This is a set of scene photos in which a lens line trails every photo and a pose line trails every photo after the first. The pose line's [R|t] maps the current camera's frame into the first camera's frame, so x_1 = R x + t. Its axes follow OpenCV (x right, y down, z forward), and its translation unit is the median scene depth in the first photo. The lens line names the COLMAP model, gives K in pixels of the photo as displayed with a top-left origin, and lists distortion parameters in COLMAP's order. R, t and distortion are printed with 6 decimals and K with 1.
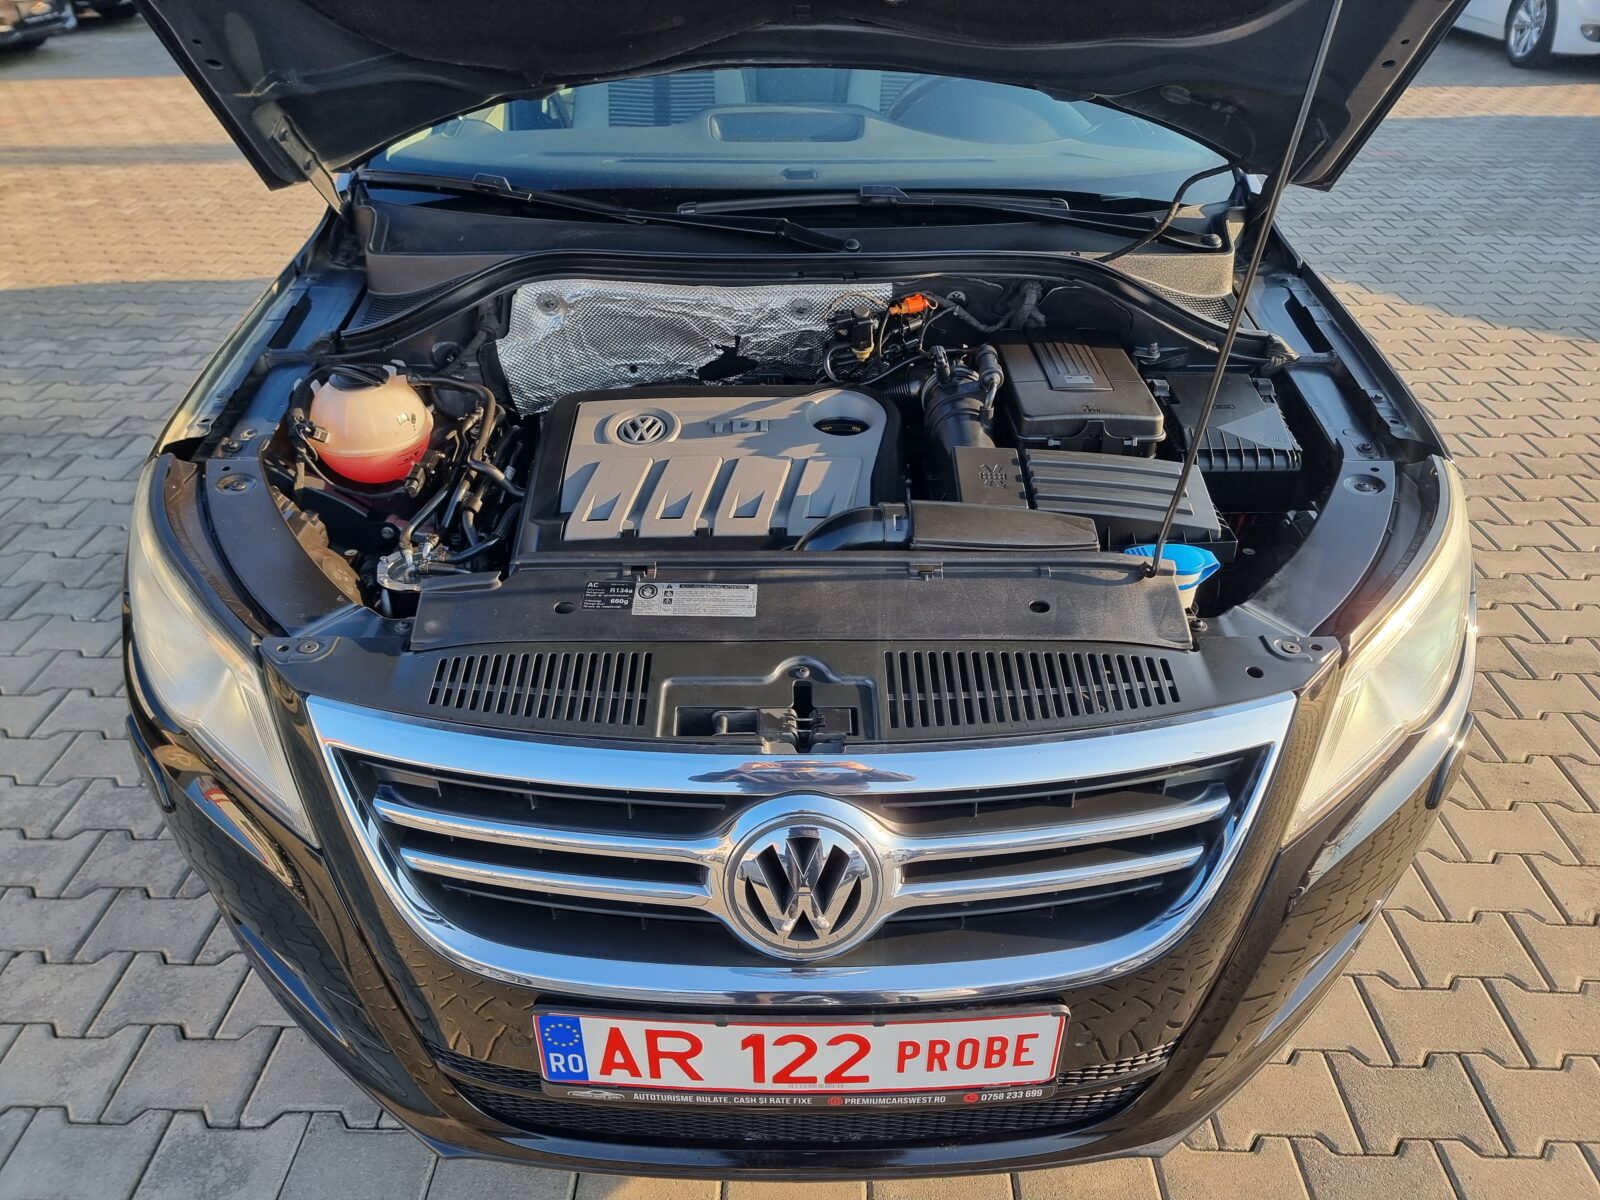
lens RADIAL K [[1147.6, 0, 800.0], [0, 1147.6, 600.0], [0, 0, 1]] dist [0.000816, -0.003873]
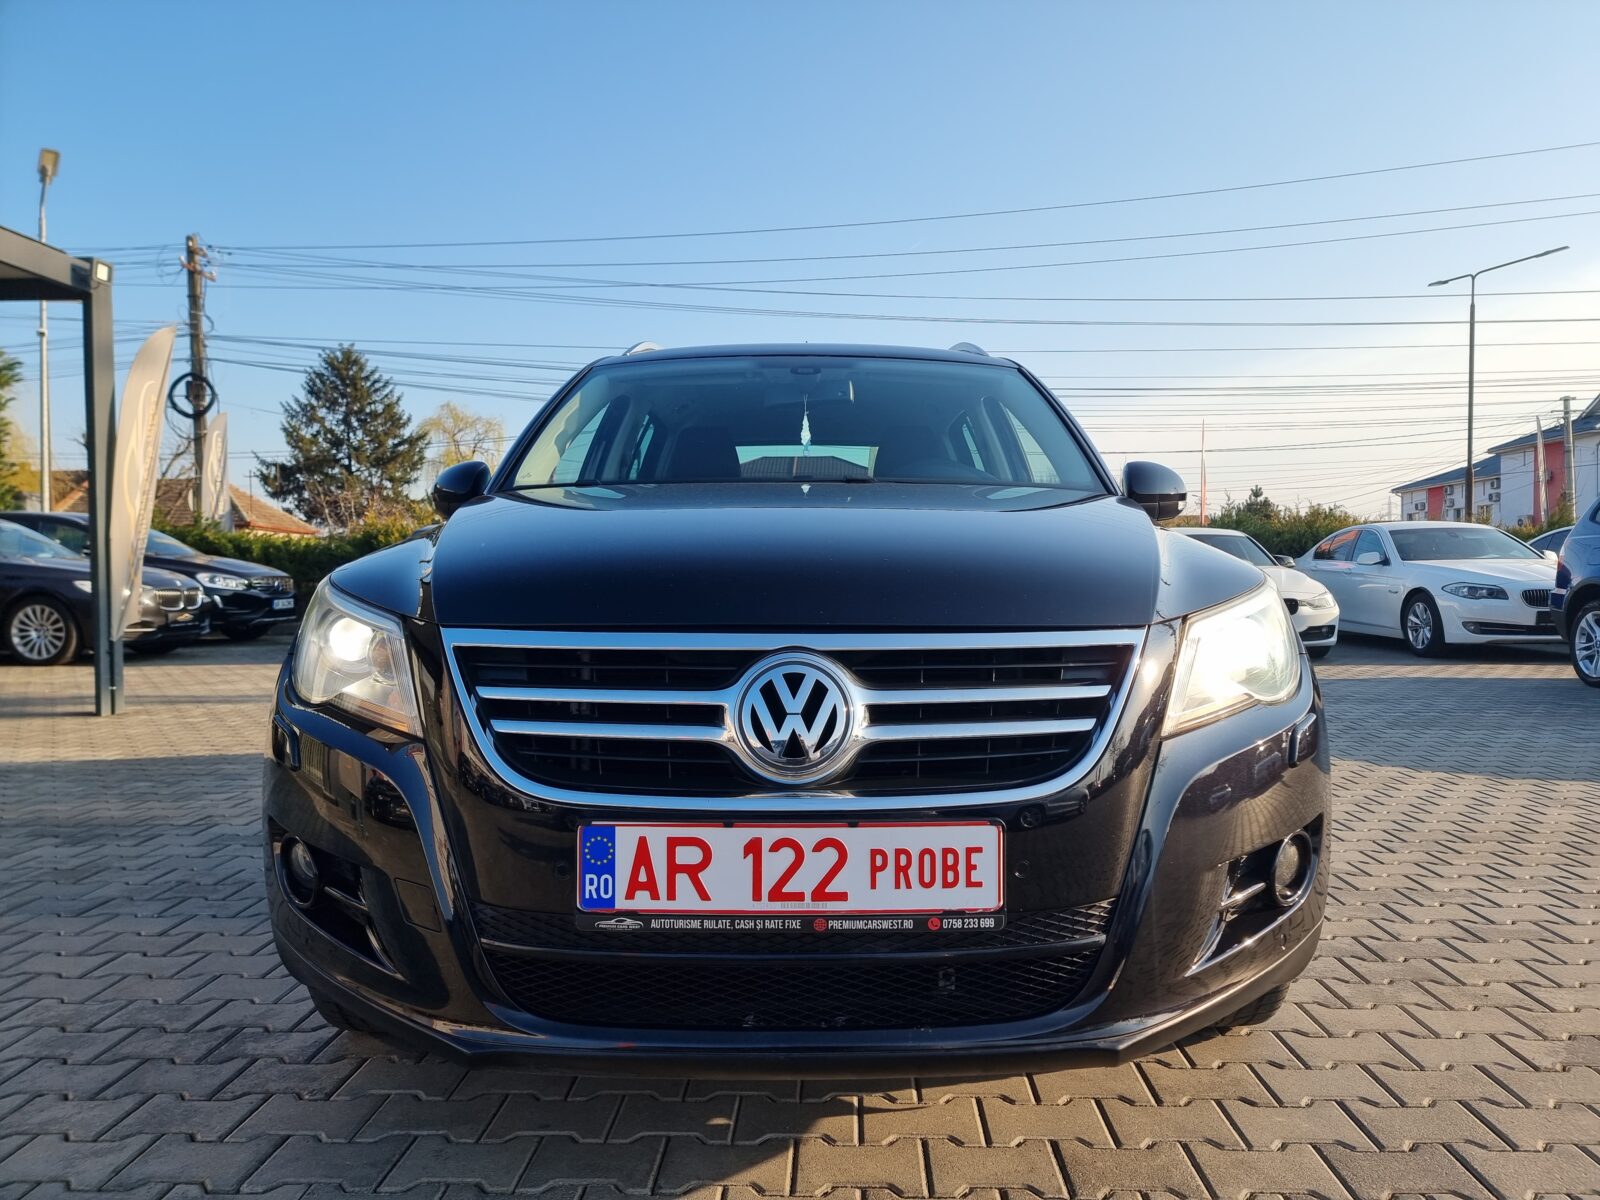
lens RADIAL K [[1127.7, 0, 811.4], [0, 1127.7, 594.5], [0, 0, 1]] dist [0.062780, -0.065420]
pose [[0.999989, -0.001424, -0.004534, 0.027692], [-0.001247, 0.842015, -0.539453, 0.790967], [0.004586, 0.539453, 0.842004, -0.177432]]
